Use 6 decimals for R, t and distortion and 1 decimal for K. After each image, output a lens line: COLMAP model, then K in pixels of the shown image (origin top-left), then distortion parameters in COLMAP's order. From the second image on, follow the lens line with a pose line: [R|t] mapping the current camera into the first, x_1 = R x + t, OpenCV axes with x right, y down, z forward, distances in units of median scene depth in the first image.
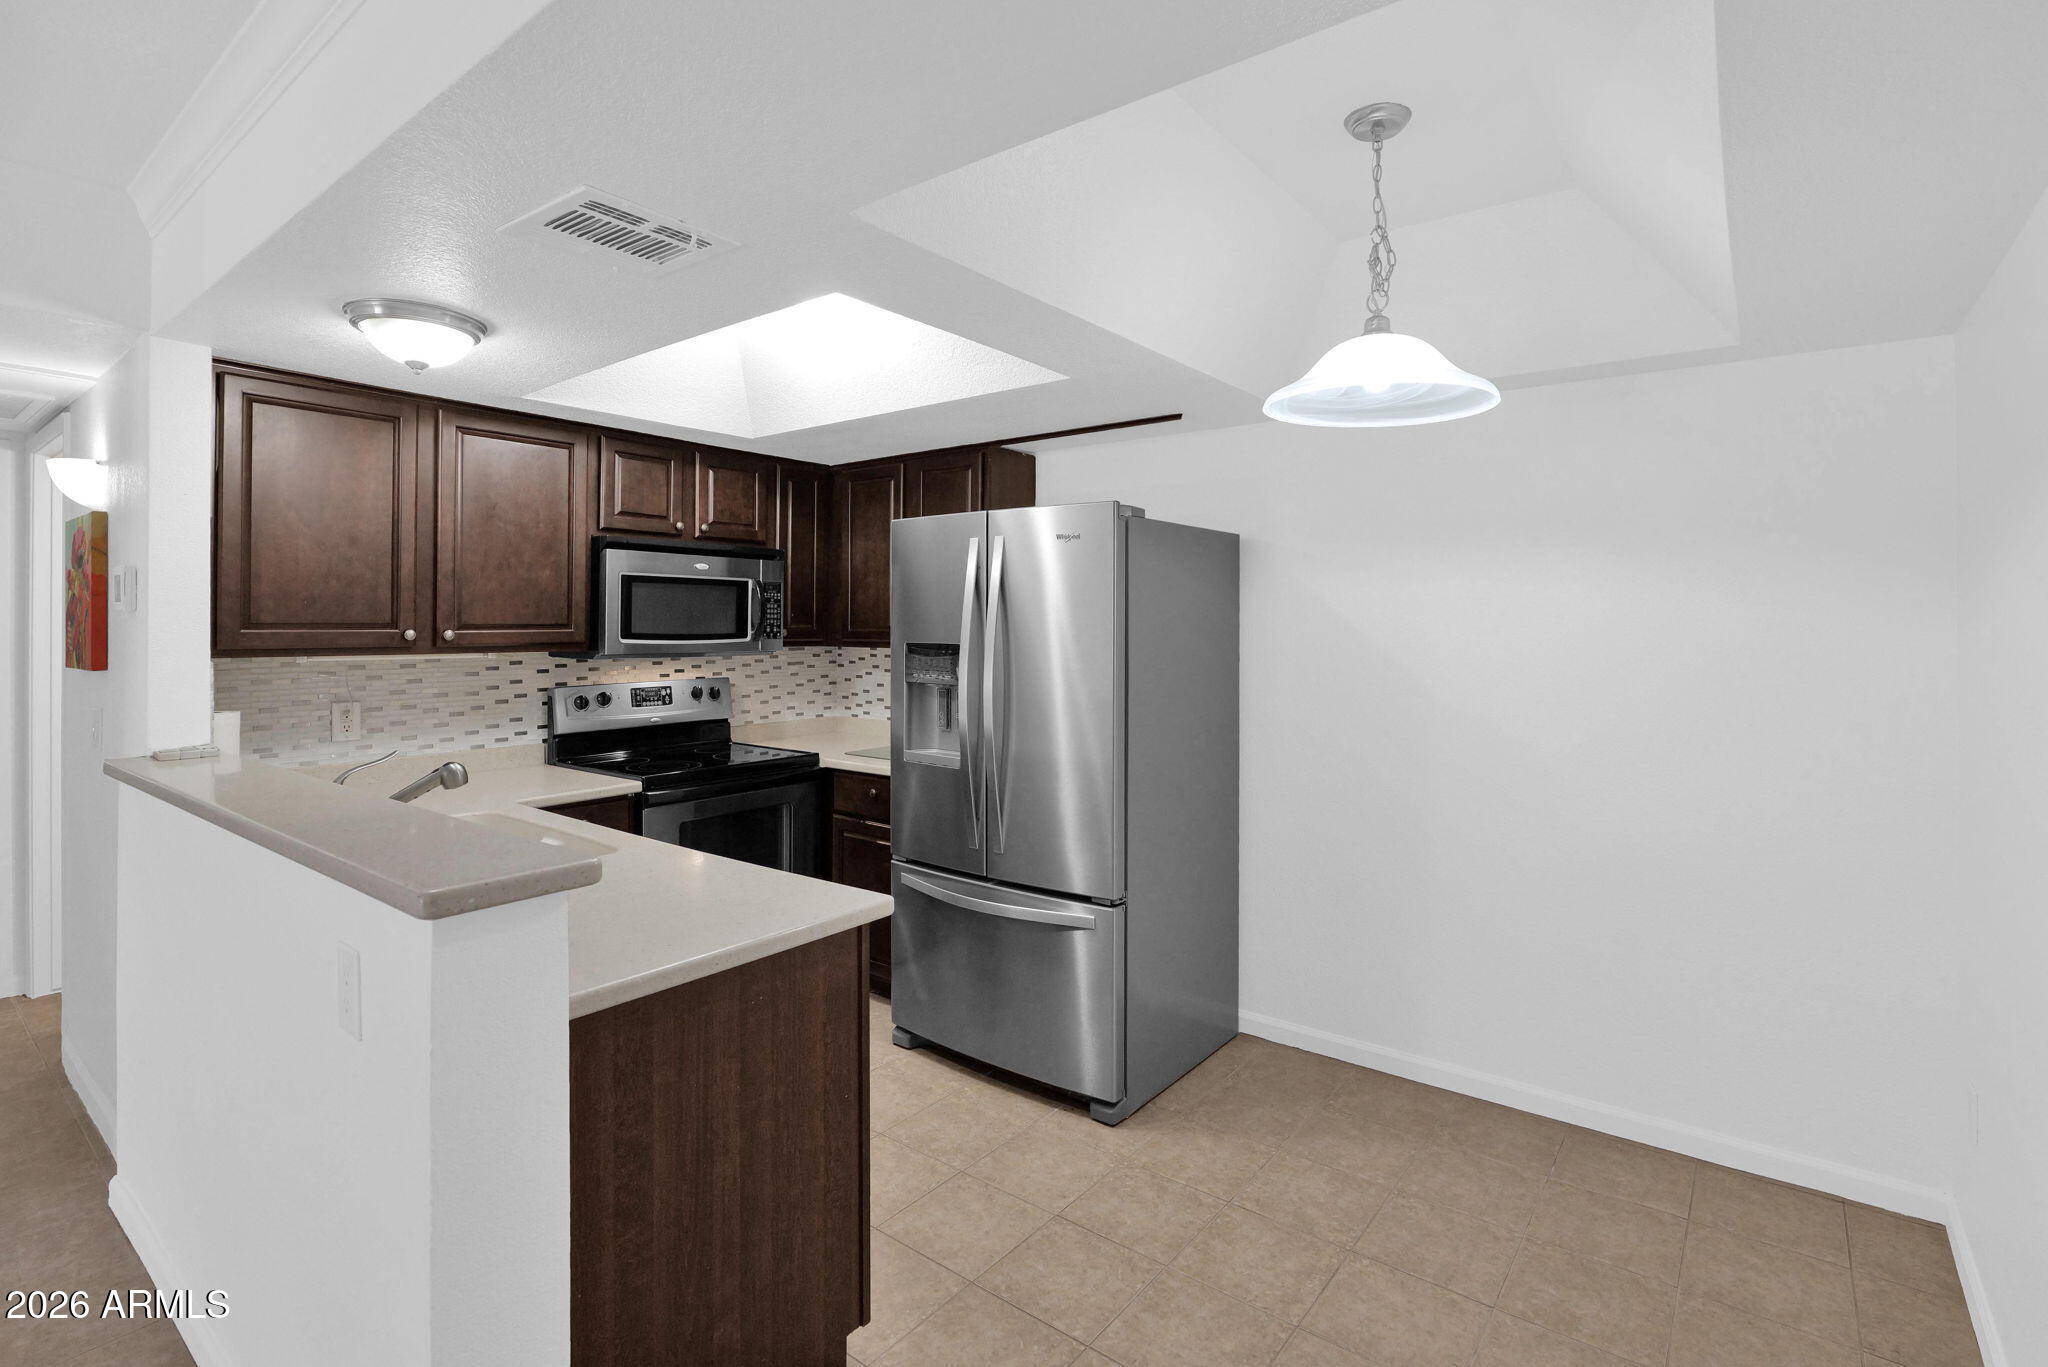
lens RADIAL K [[964.8, 0, 1058.8], [0, 964.8, 622.8], [0, 0, 1]] dist [-0.030588, 0.006858]
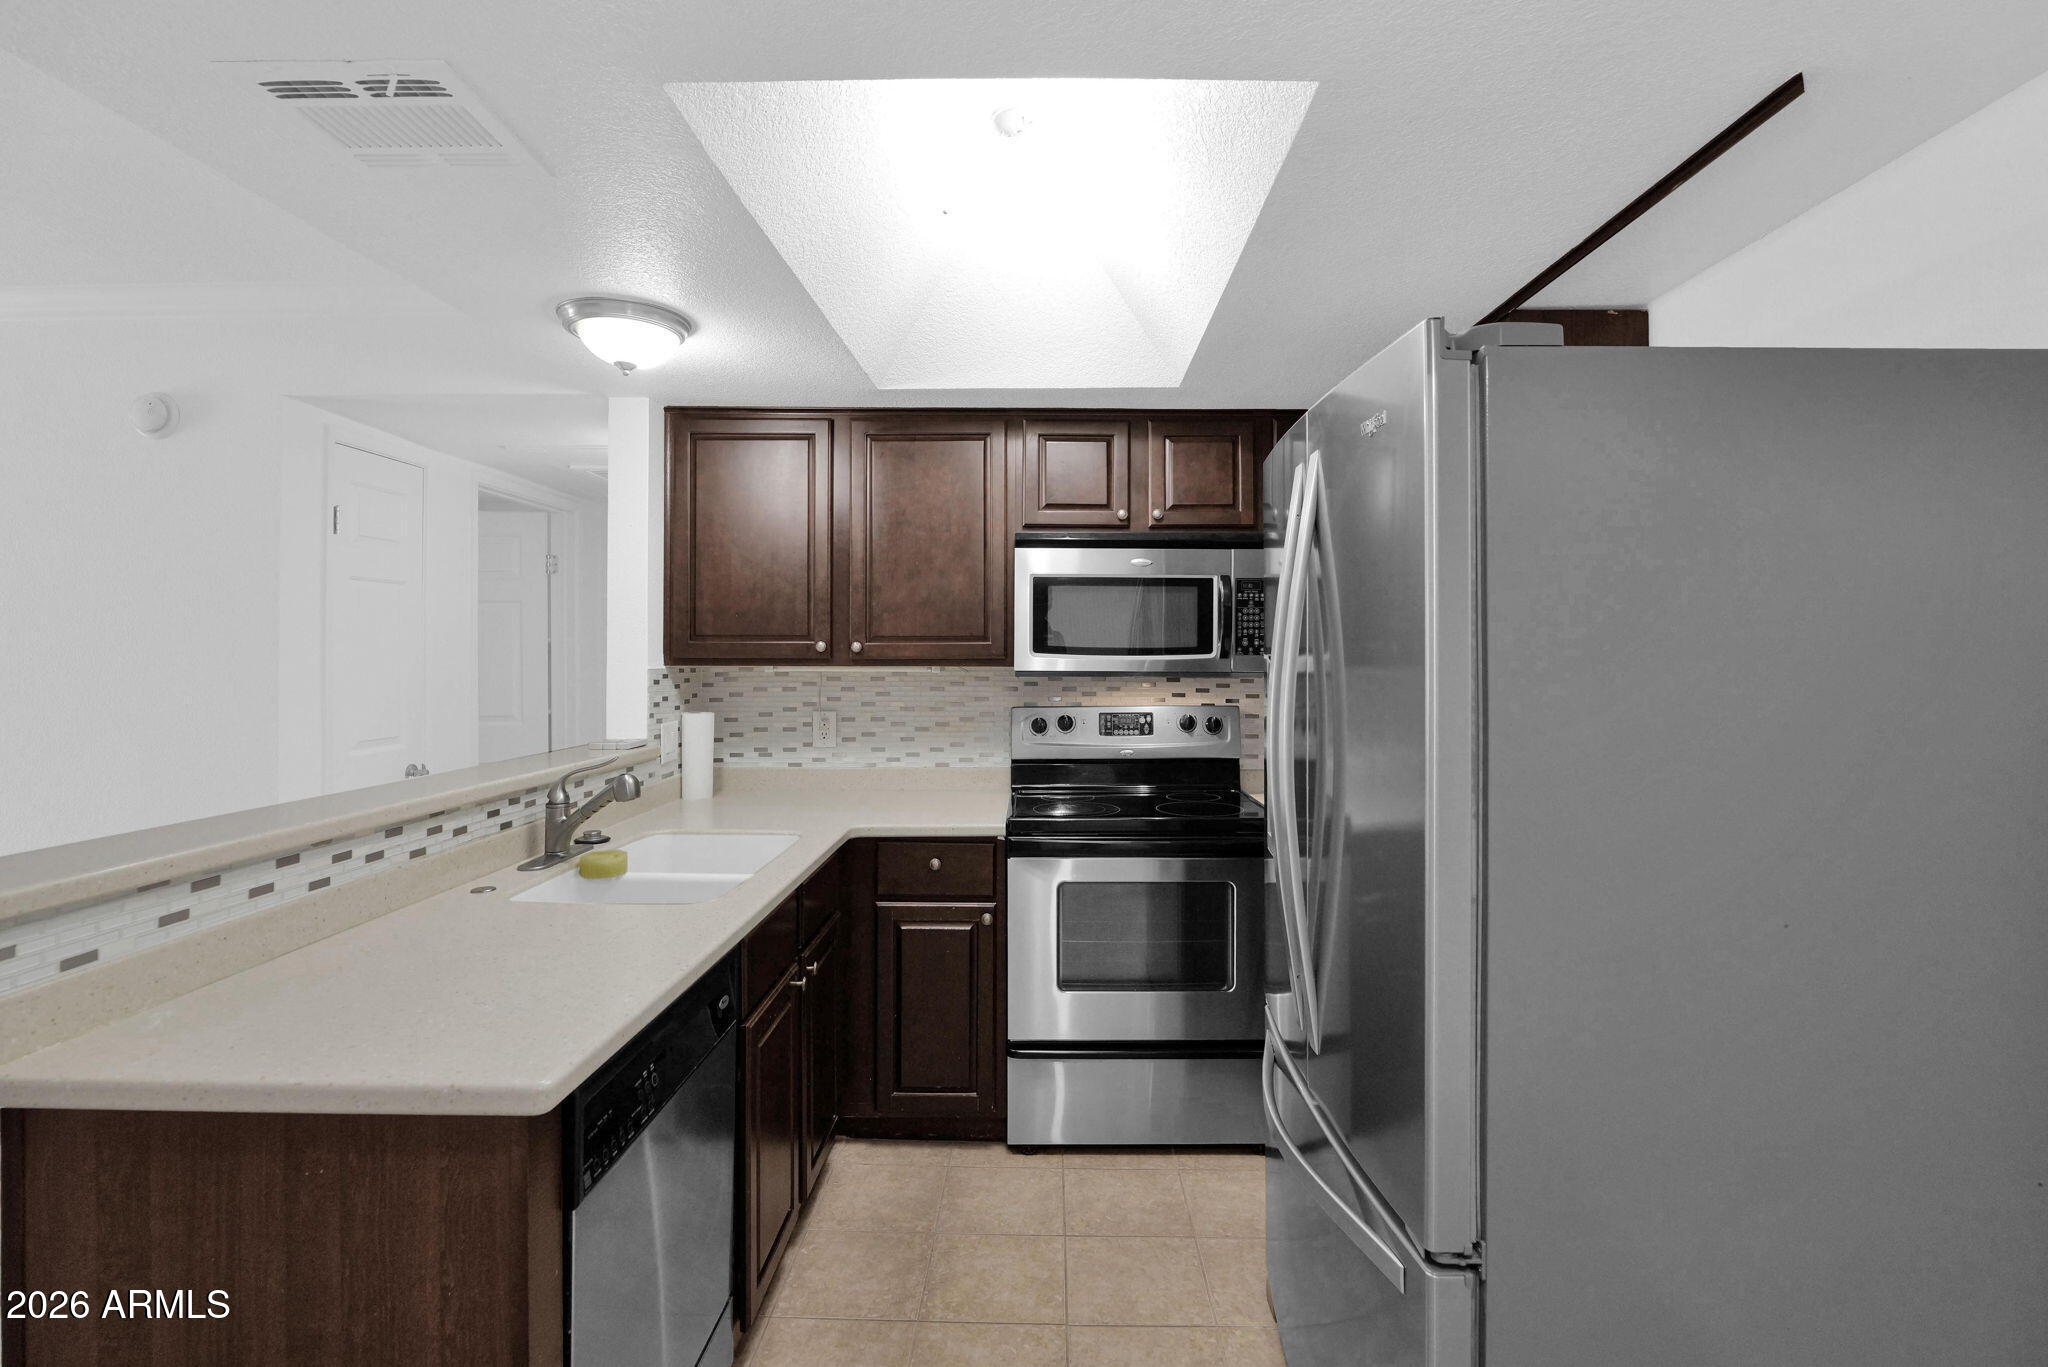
lens RADIAL K [[964.8, 0, 1010.5], [0, 964.8, 646.4], [0, 0, 1]] dist [-0.030588, 0.006858]
pose [[0.569656, -0.012366, -0.821790, 0.235004], [0.002635, 0.999909, -0.013219, 0.022801], [0.821879, 0.005365, 0.569637, 0.492328]]
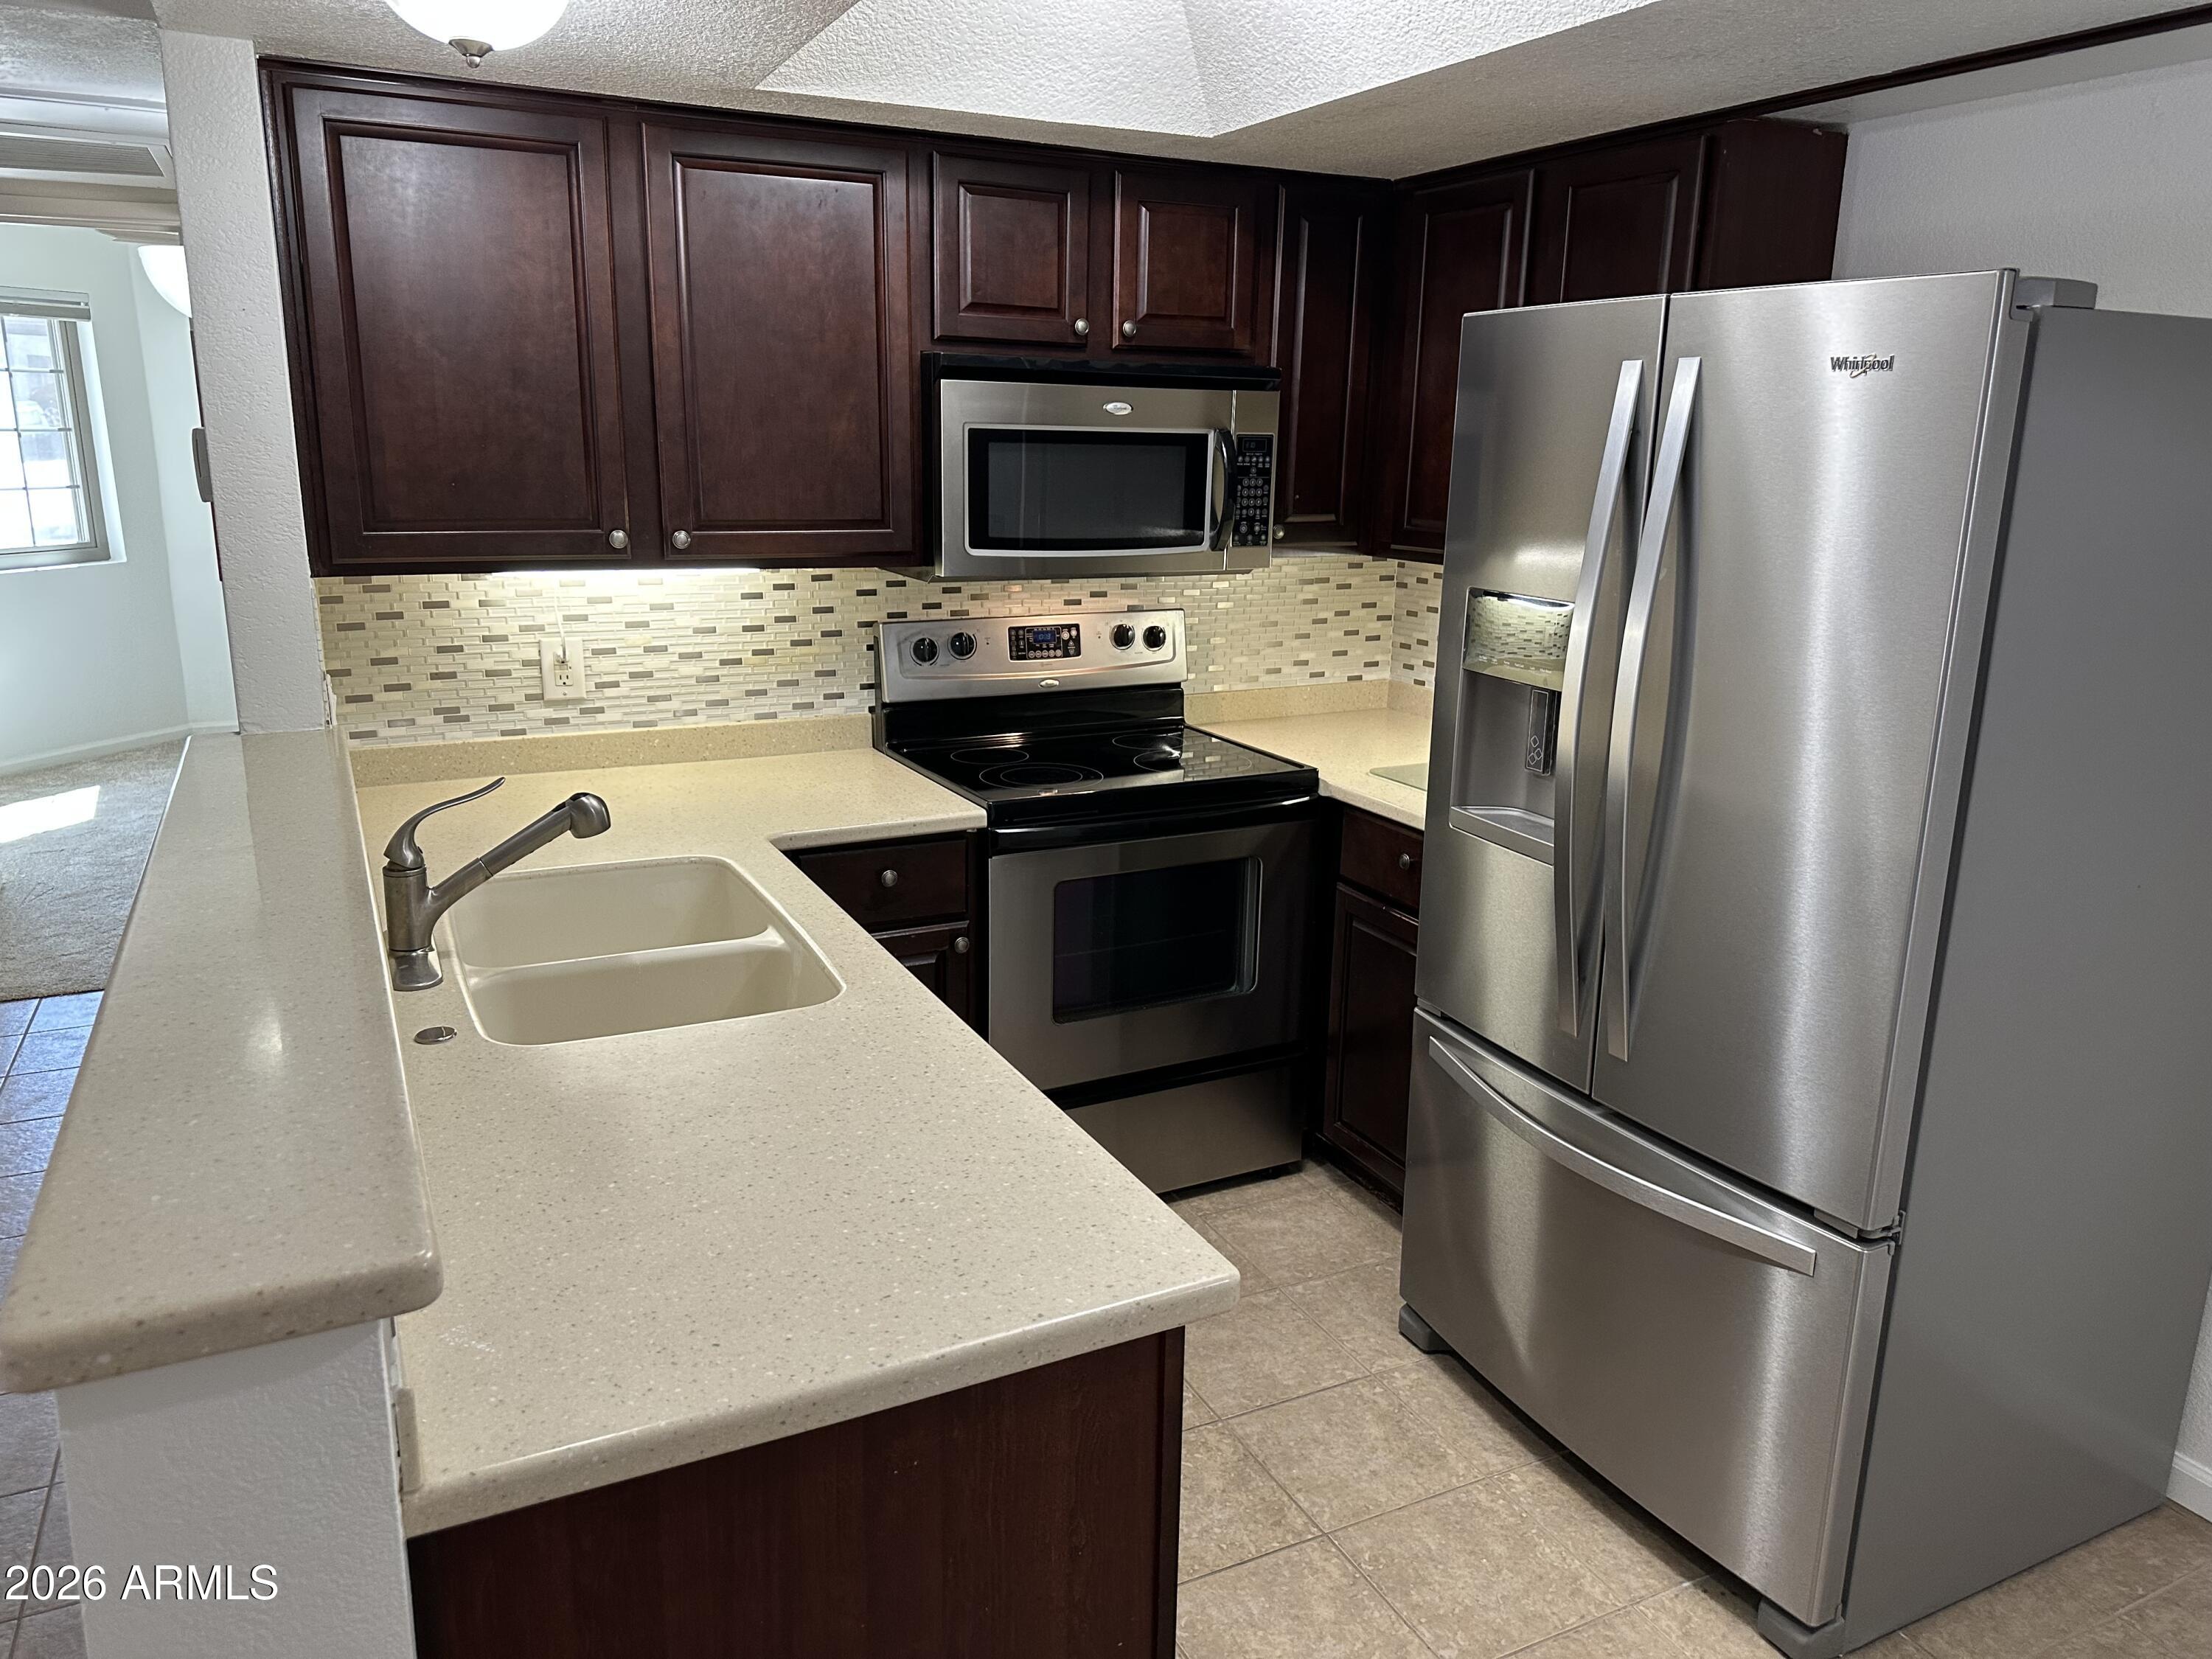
lens RADIAL K [[1569.6, 0, 1108.7], [0, 1569.6, 830.7], [0, 0, 1]] dist [0.041510, -0.046399]
pose [[0.890118, 0.123734, -0.438610, 0.035267], [-0.014307, 0.969549, 0.244479, -0.047404], [0.455505, -0.211340, 0.864784, 0.213317]]
